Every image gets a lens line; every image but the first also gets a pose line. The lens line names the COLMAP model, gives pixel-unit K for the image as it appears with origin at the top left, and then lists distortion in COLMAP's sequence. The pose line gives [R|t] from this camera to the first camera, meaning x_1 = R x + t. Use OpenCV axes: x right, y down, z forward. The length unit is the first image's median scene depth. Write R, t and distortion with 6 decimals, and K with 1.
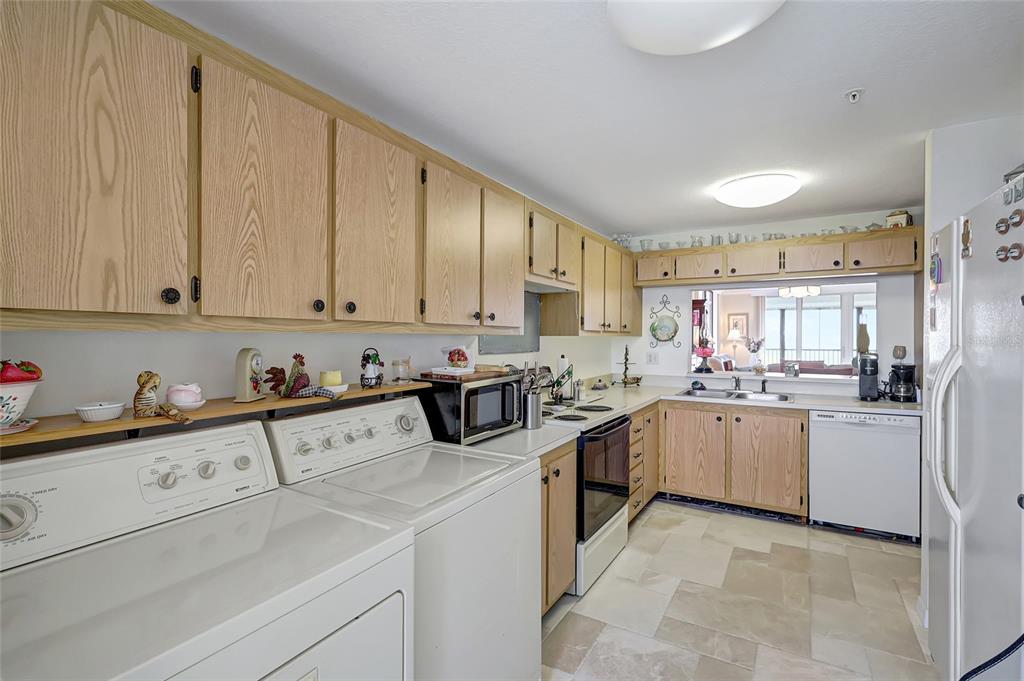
lens RADIAL K [[476.7, 0, 513.4], [0, 476.7, 336.2], [0, 0, 1]] dist [-0.001731, 0.000255]
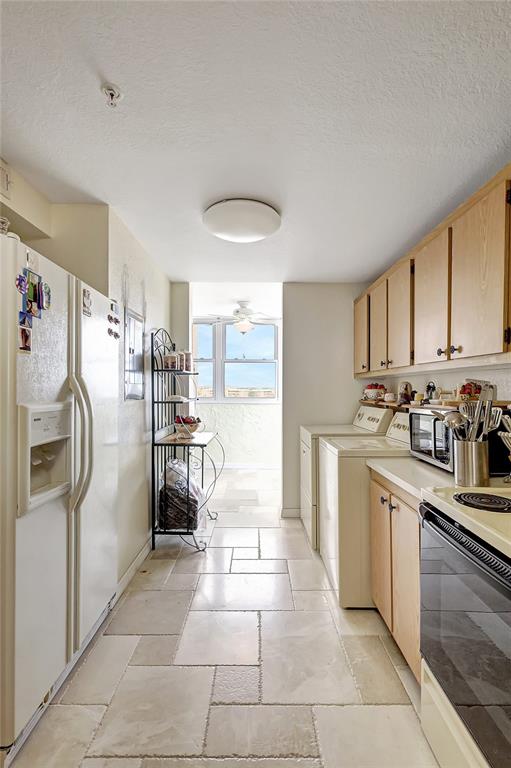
lens RADIAL K [[361.0, 0, 258.2], [0, 361.0, 389.3], [0, 0, 1]] dist [-0.002967, -0.000125]
pose [[-0.862515, -0.002935, -0.506023, 0.742259], [-0.002903, 0.999995, -0.000853, 0.046462], [0.506024, 0.000733, -0.862519, 1.579693]]
